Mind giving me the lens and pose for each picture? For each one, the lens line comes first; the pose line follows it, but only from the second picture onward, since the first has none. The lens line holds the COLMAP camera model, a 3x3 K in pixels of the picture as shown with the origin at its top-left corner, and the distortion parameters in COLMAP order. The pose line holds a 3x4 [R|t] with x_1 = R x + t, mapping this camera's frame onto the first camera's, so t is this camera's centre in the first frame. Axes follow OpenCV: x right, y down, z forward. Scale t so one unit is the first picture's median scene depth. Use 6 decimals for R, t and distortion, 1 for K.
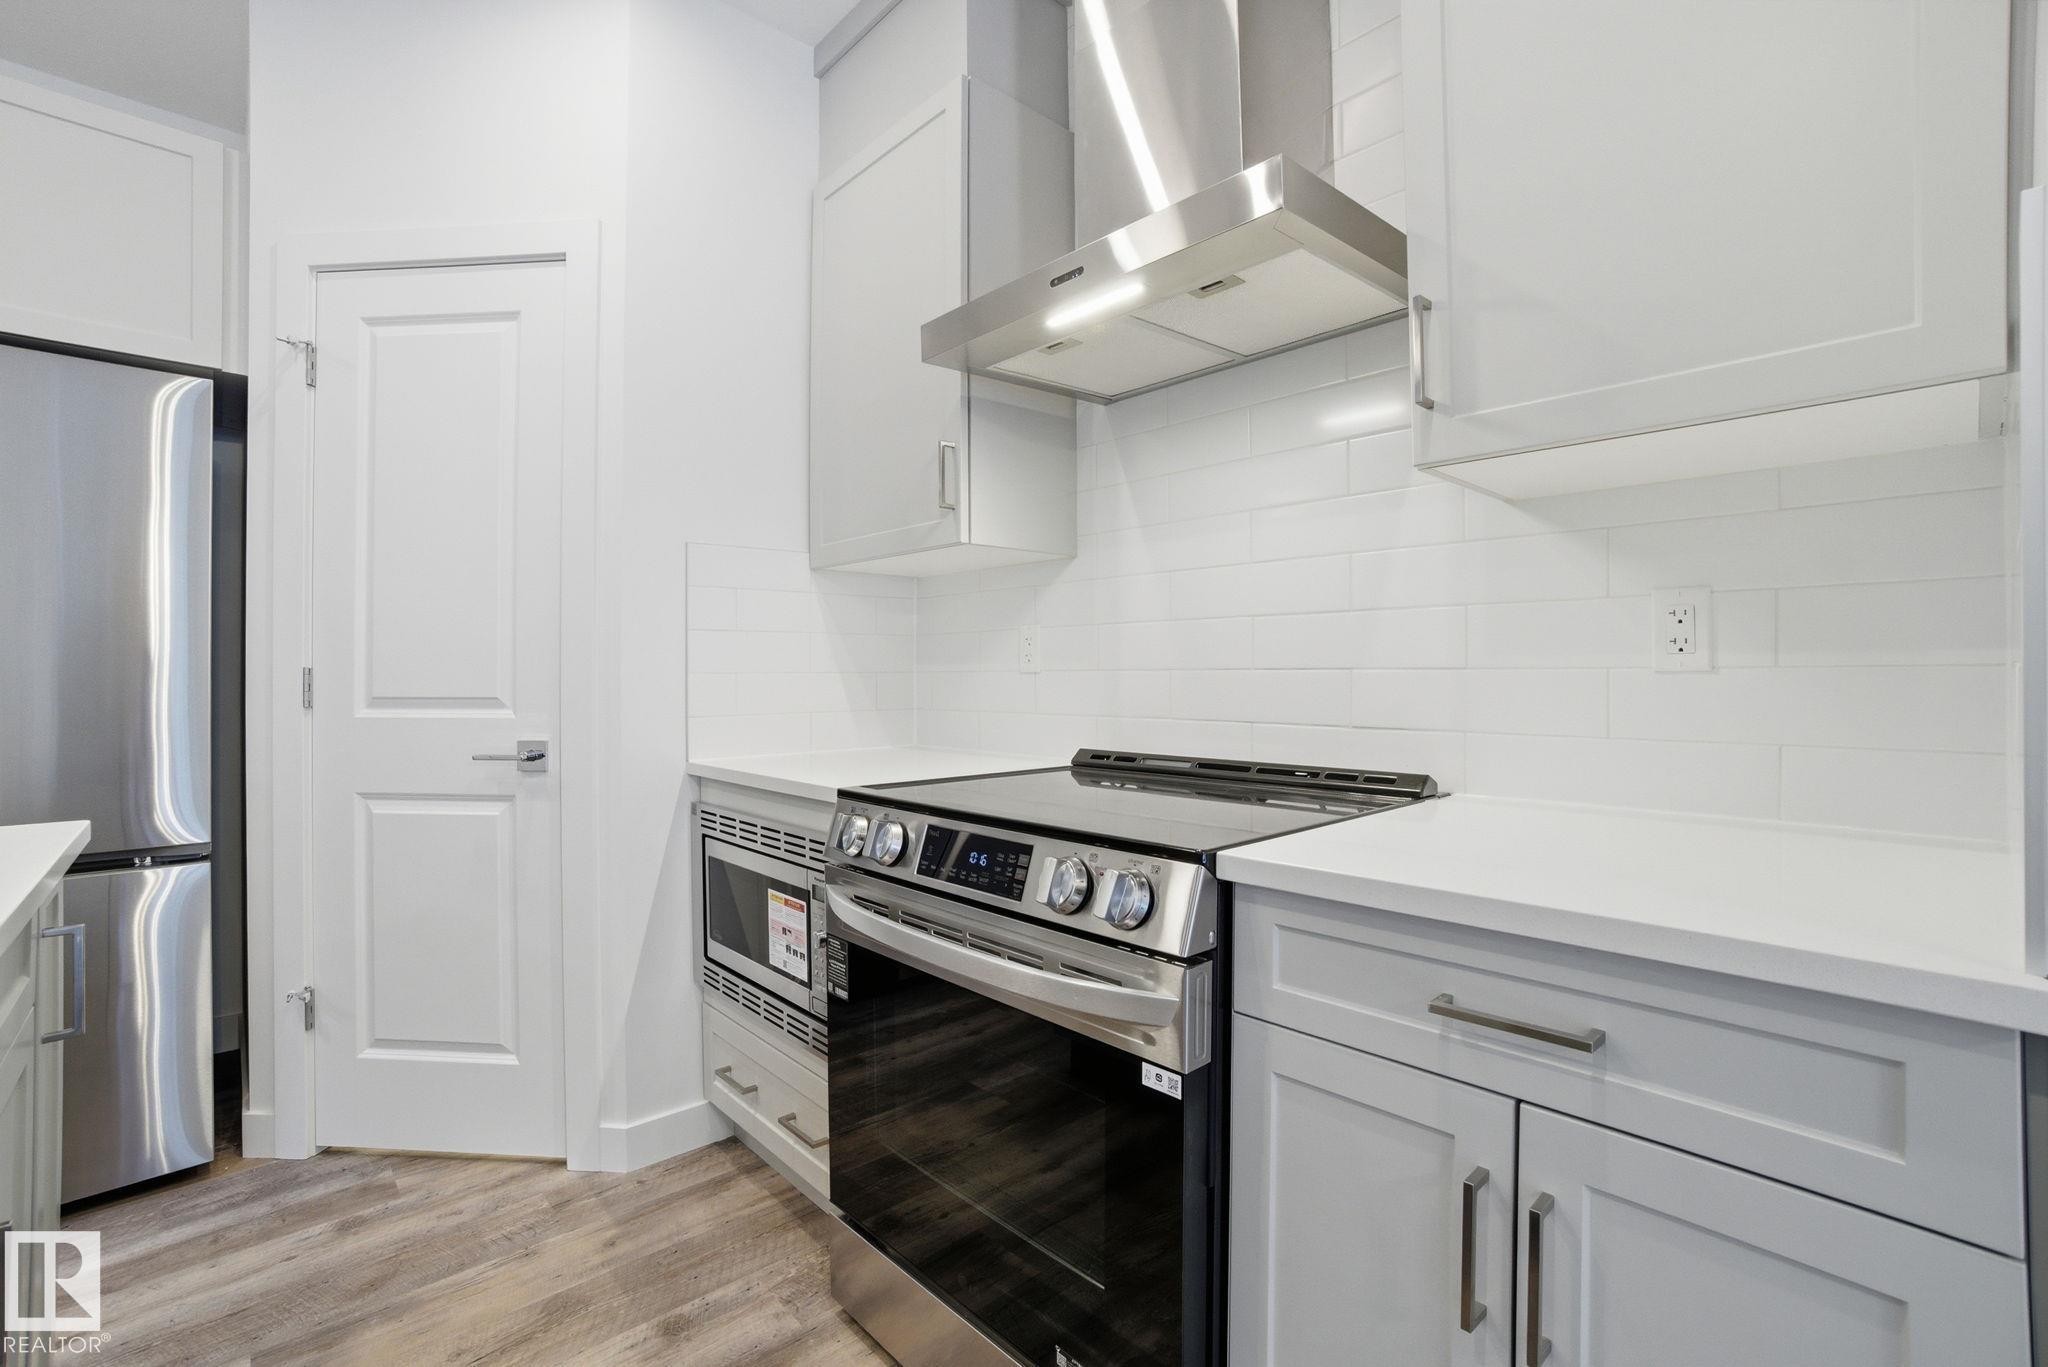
lens RADIAL K [[893.7, 0, 1011.1], [0, 893.7, 677.4], [0, 0, 1]] dist [-0.030918, 0.007147]
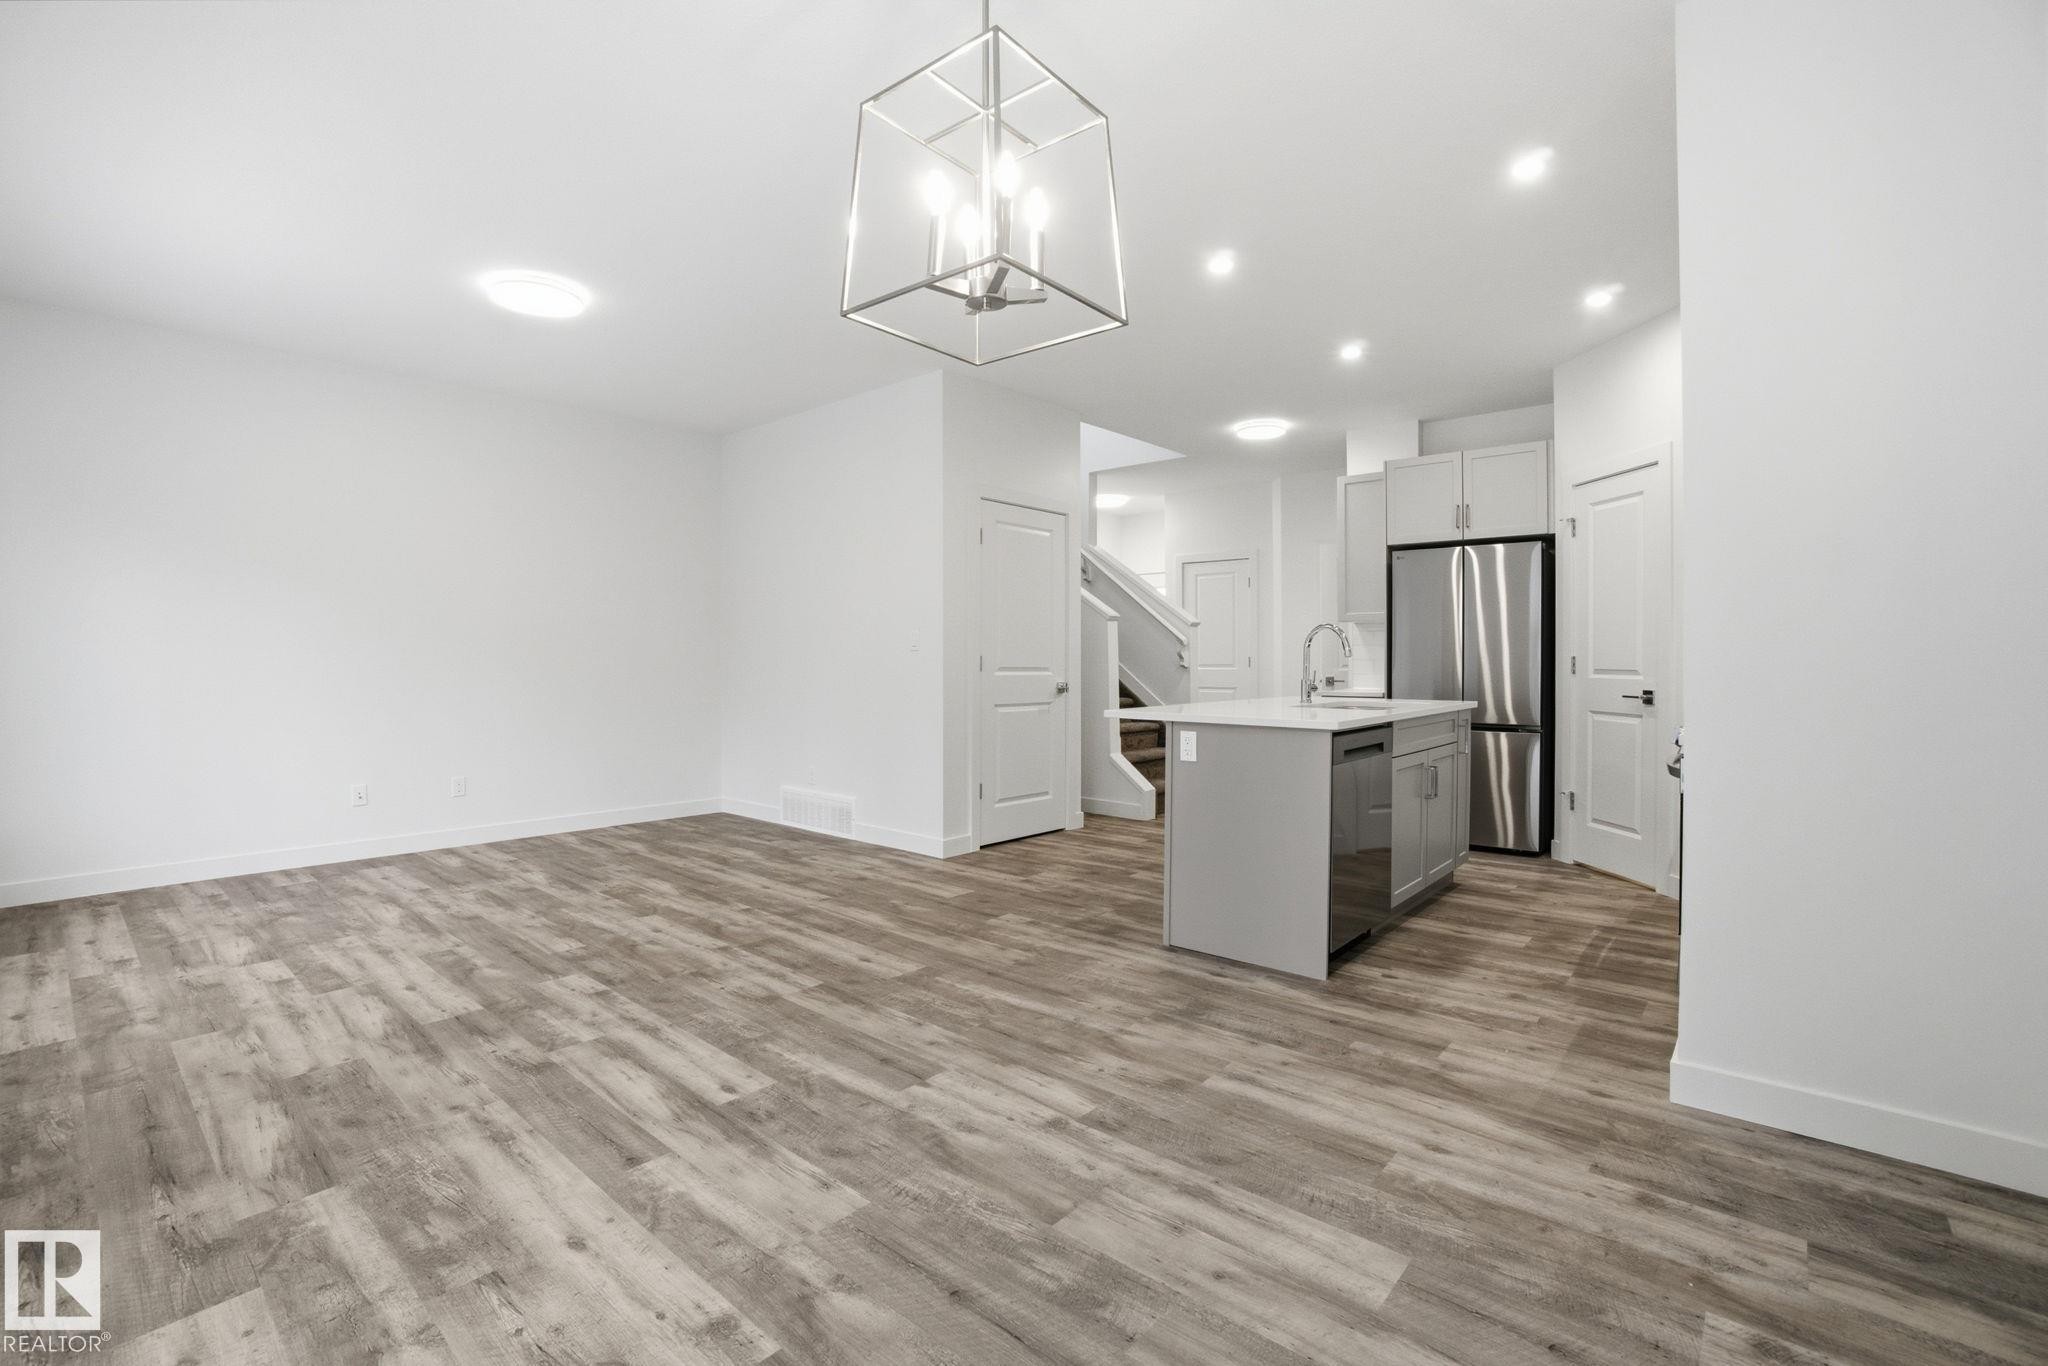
lens RADIAL K [[893.7, 0, 1019.0], [0, 893.7, 662.4], [0, 0, 1]] dist [-0.030918, 0.007147]
pose [[0.127397, 0.001916, -0.991850, 1.530282], [0.001526, 0.999997, 0.002128, -0.002577], [0.991851, -0.001784, 0.127394, -0.872208]]
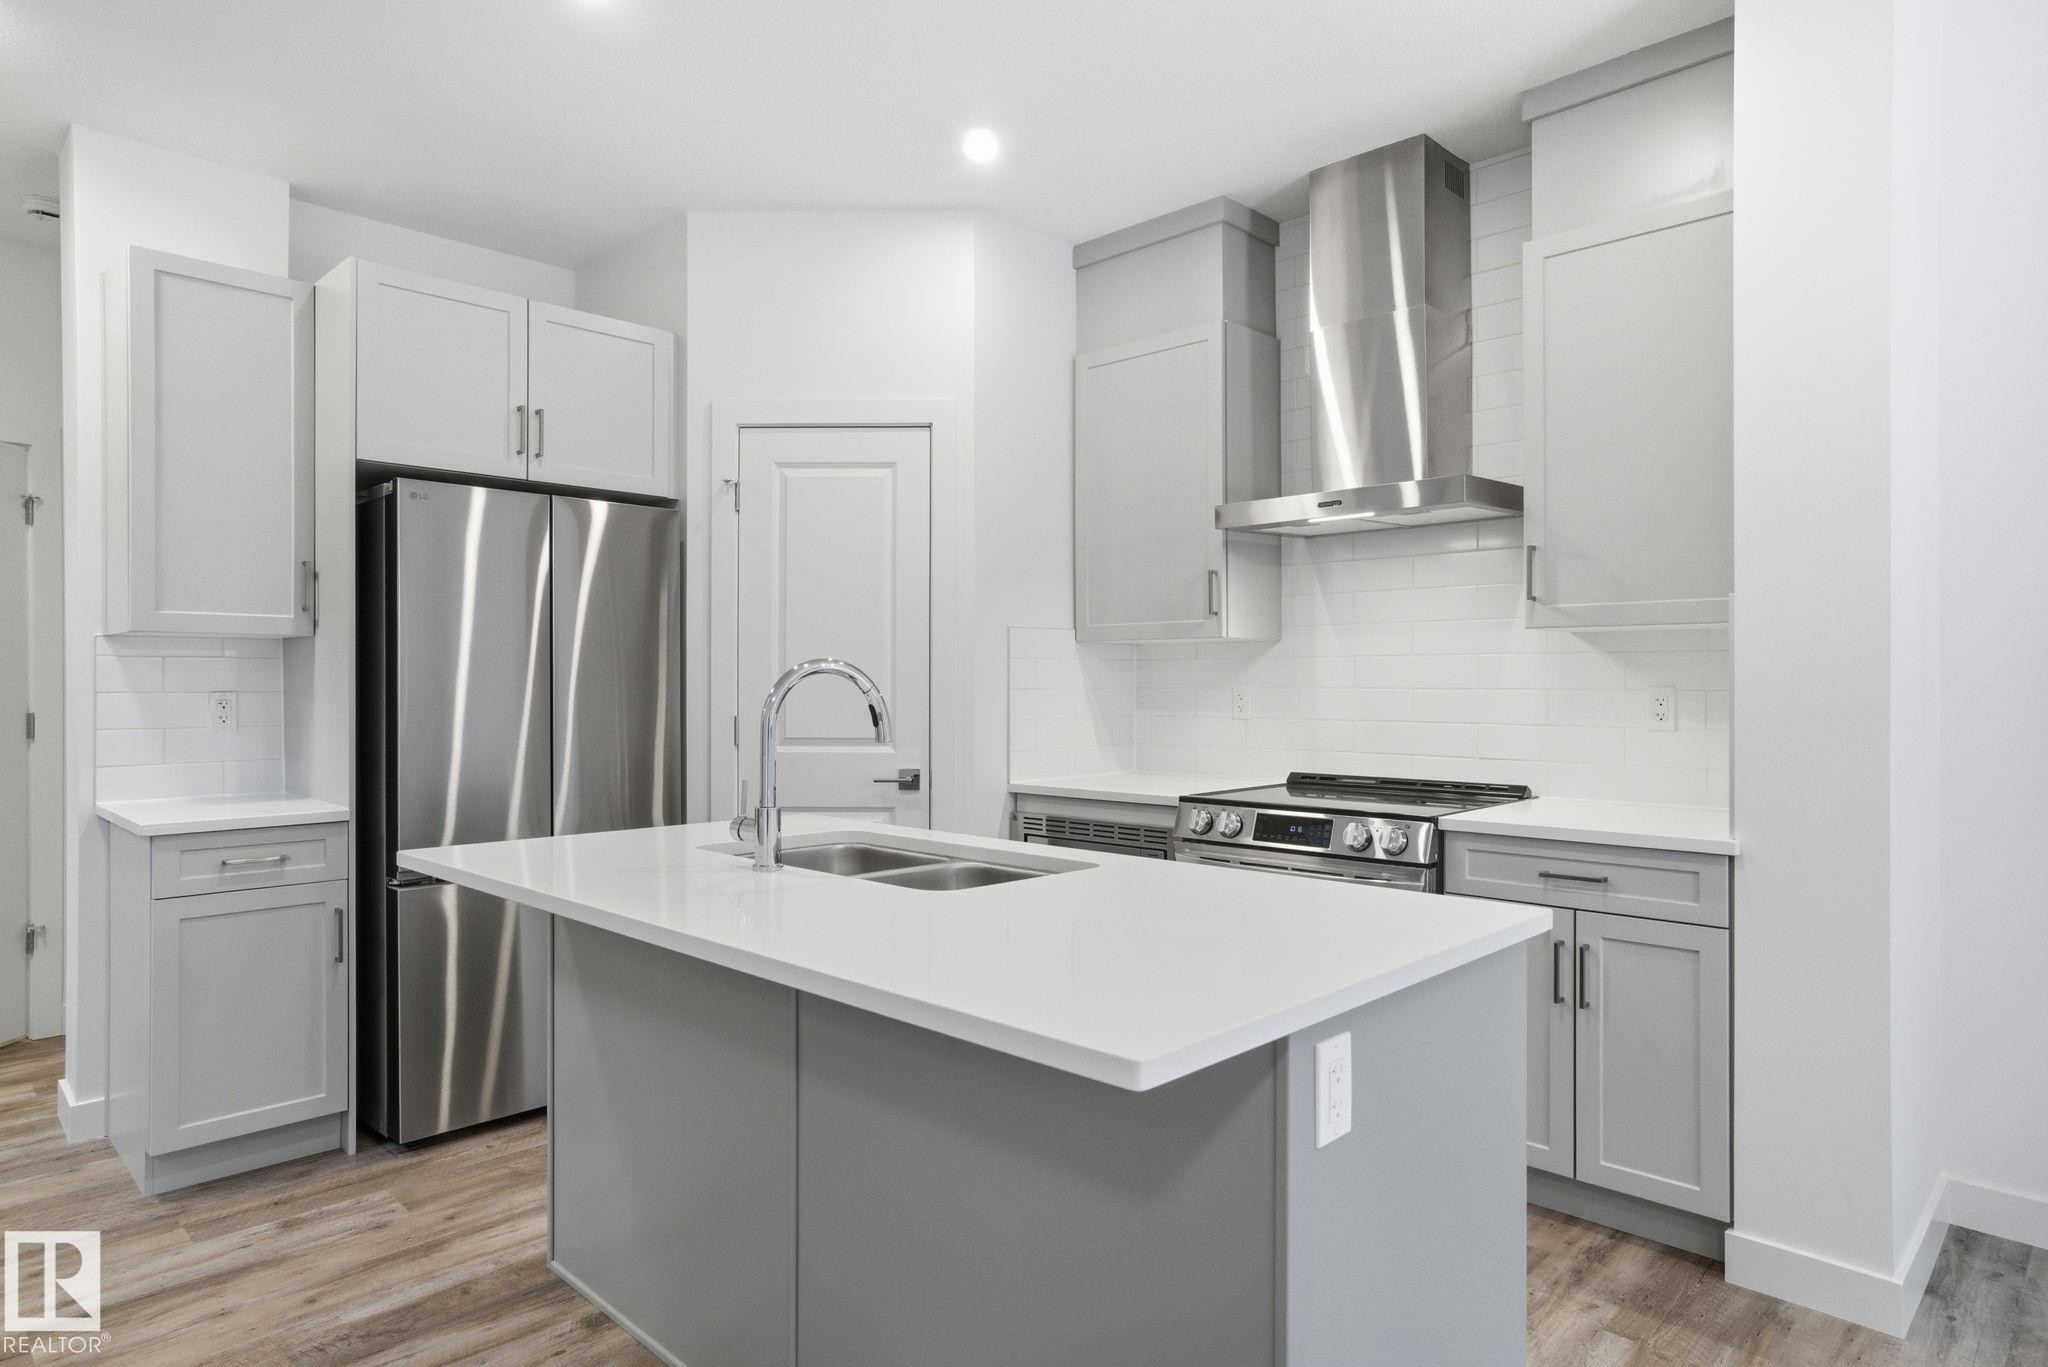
lens RADIAL K [[1191.7, 0, 1009.9], [0, 1191.7, 689.7], [0, 0, 1]] dist [0.008568, 0.005578]
pose [[0.997744, 0.001594, 0.067115, -0.560390], [-0.001837, 0.999992, 0.003570, -0.068393], [-0.067109, -0.003686, 0.997739, -1.016173]]
